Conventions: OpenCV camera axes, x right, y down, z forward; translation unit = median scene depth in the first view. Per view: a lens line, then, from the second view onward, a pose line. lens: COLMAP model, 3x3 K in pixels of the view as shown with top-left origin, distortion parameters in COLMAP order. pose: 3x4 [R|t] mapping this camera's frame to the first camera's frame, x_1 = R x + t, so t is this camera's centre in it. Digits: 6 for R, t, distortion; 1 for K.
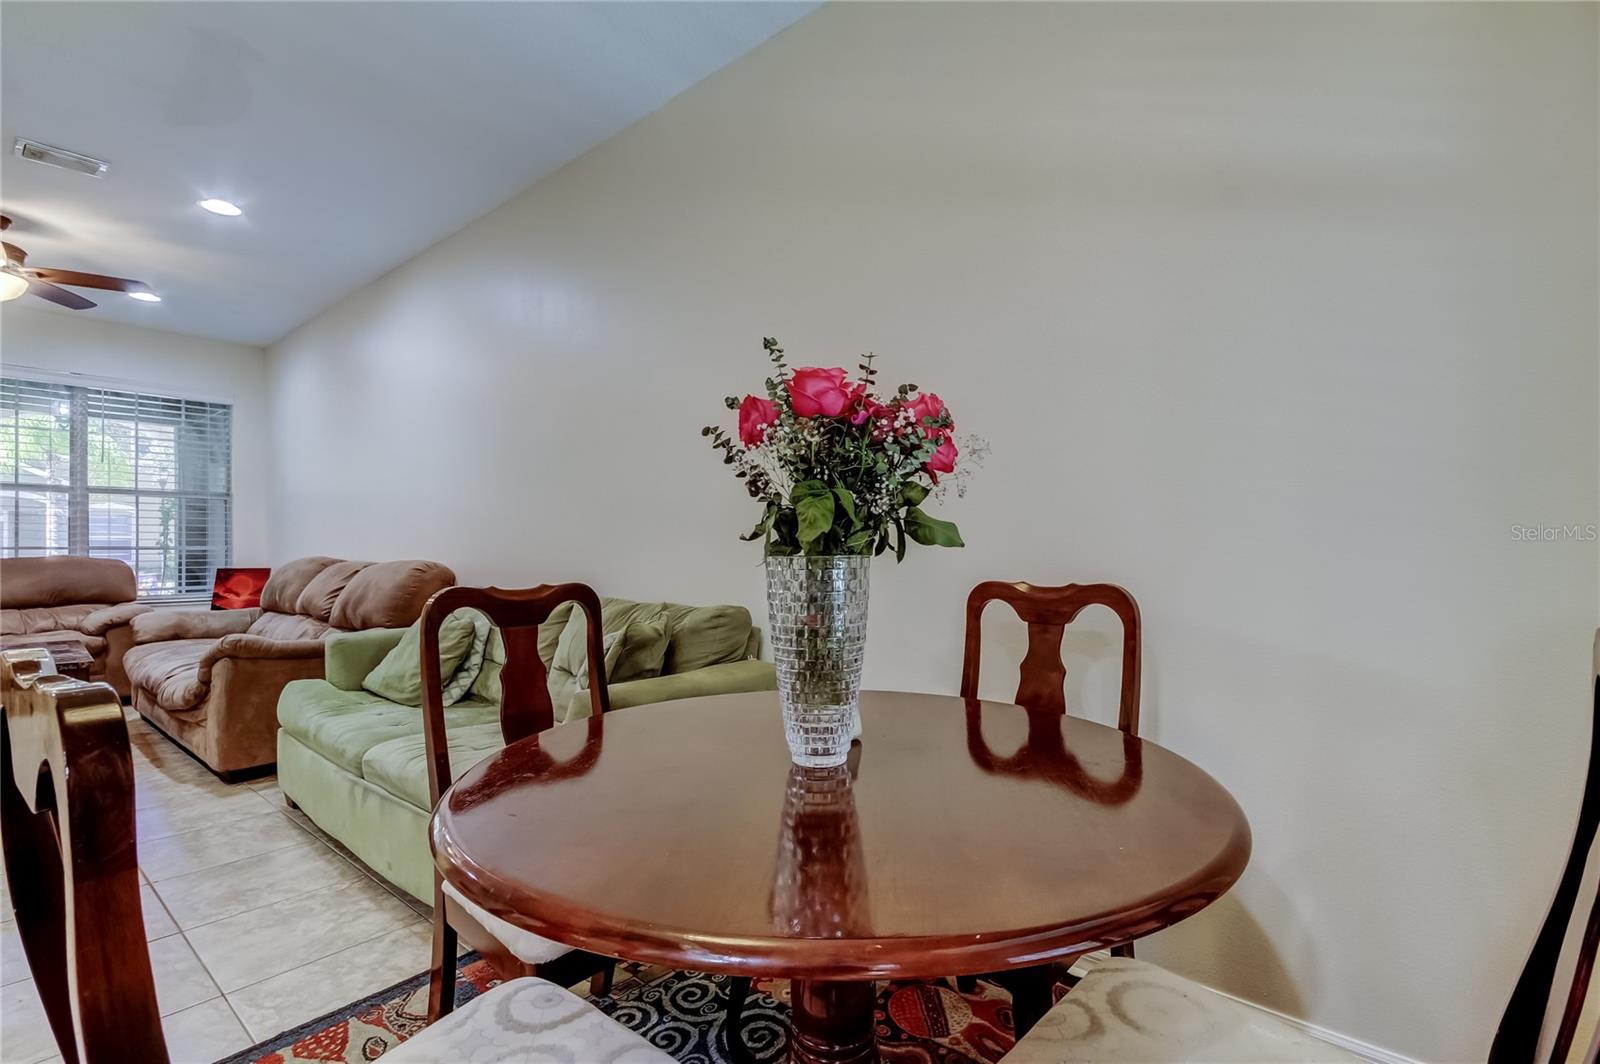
lens RADIAL K [[726.3, 0, 795.5], [0, 726.3, 562.4], [0, 0, 1]] dist [0.003413, 0.000194]
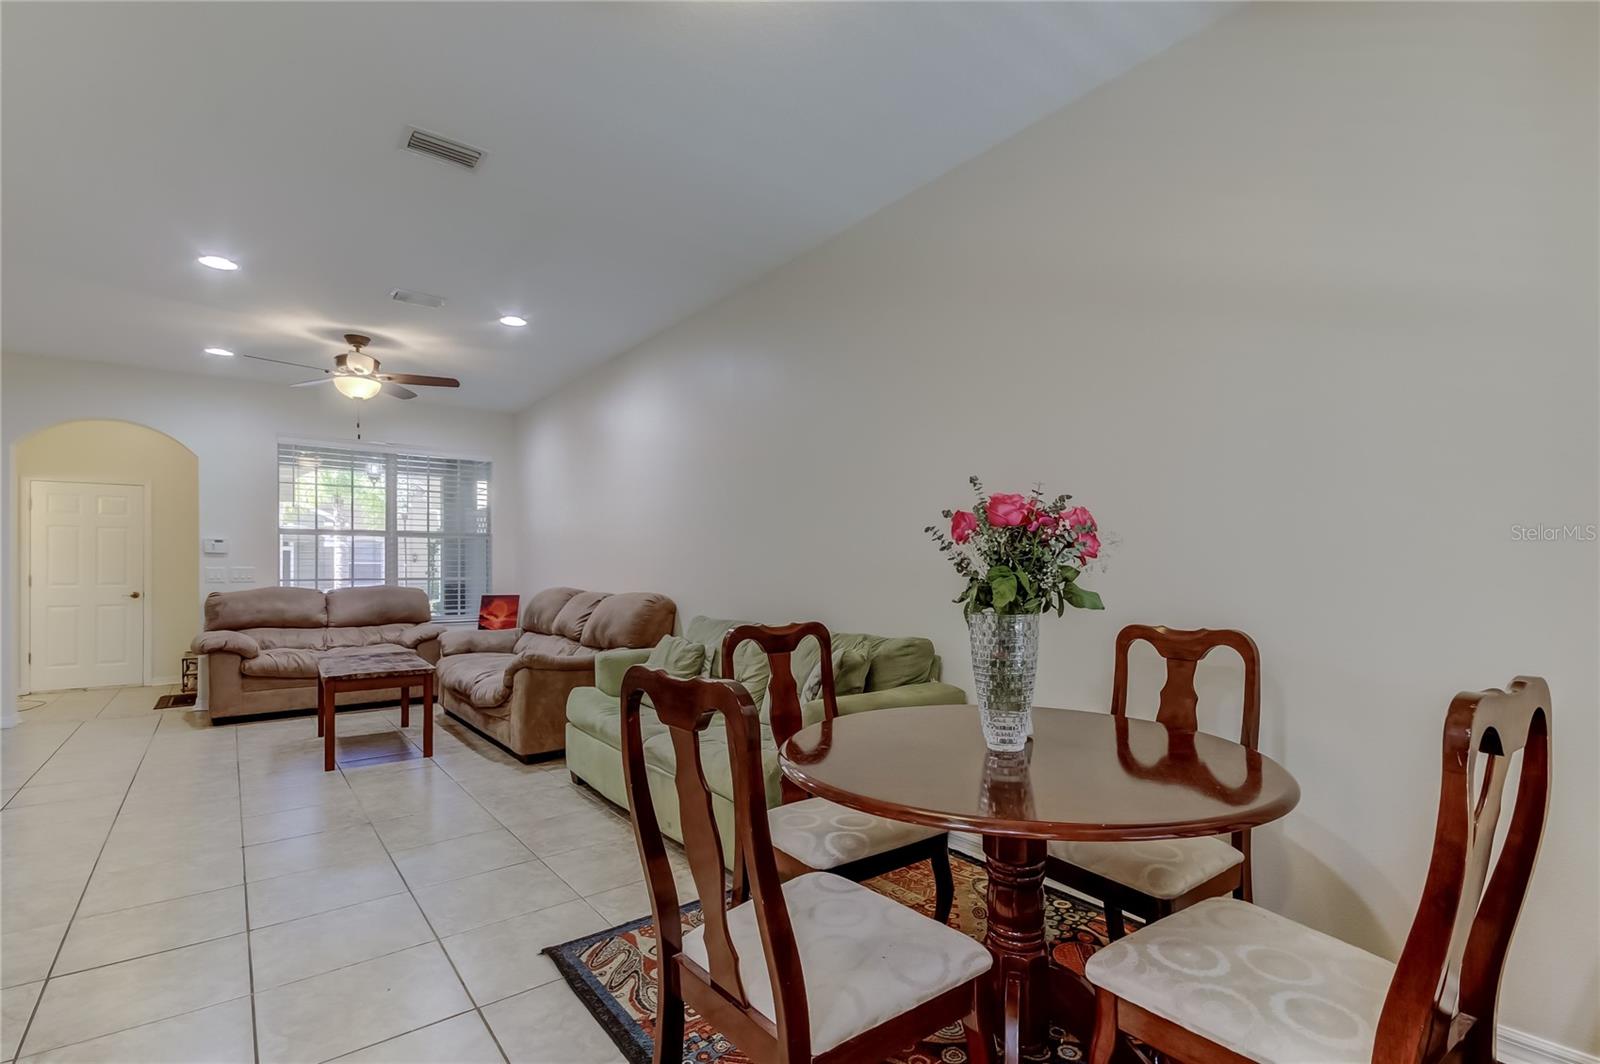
lens RADIAL K [[731.1, 0, 804.3], [0, 731.1, 561.2], [0, 0, 1]] dist [0.000090, 0.000230]
pose [[0.981057, -0.000595, -0.193720, -0.055210], [-0.005786, 0.999459, -0.032368, -0.043760], [0.193635, 0.032876, 0.980523, -0.393583]]
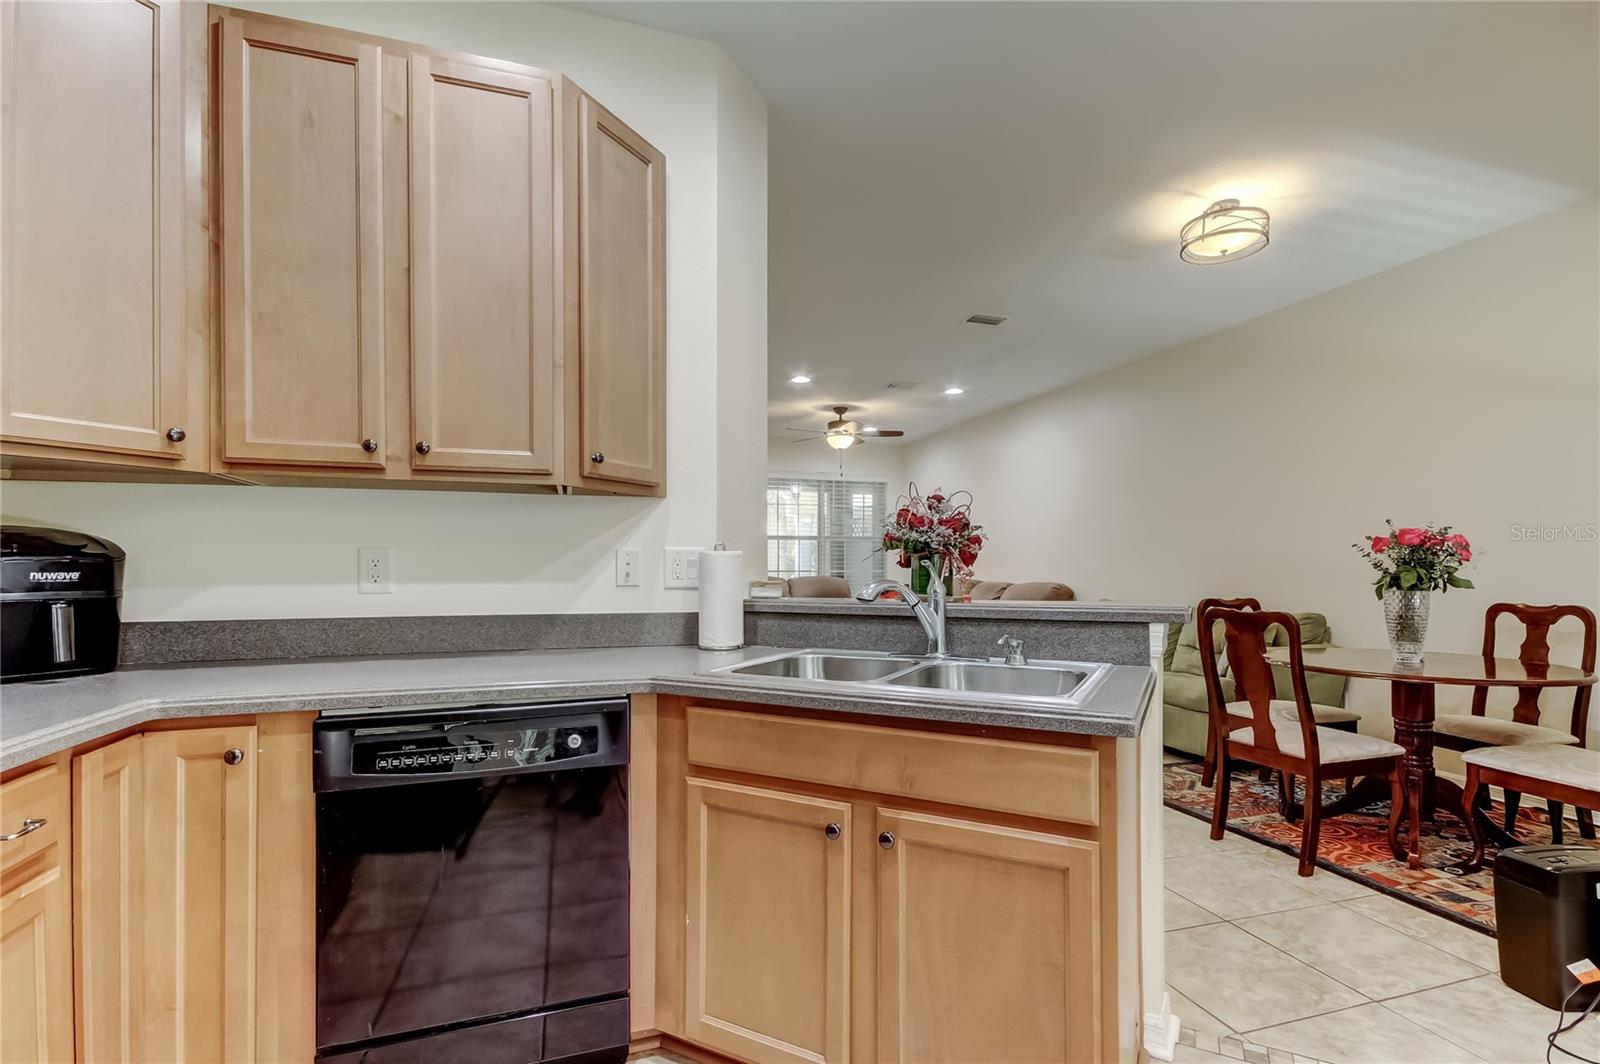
lens RADIAL K [[726.3, 0, 795.5], [0, 726.3, 562.4], [0, 0, 1]] dist [0.003413, 0.000194]
pose [[0.845307, 0.003243, -0.534272, -0.315536], [-0.015452, 0.999712, -0.018379, -0.019920], [0.534058, 0.023791, 0.845113, -1.817770]]
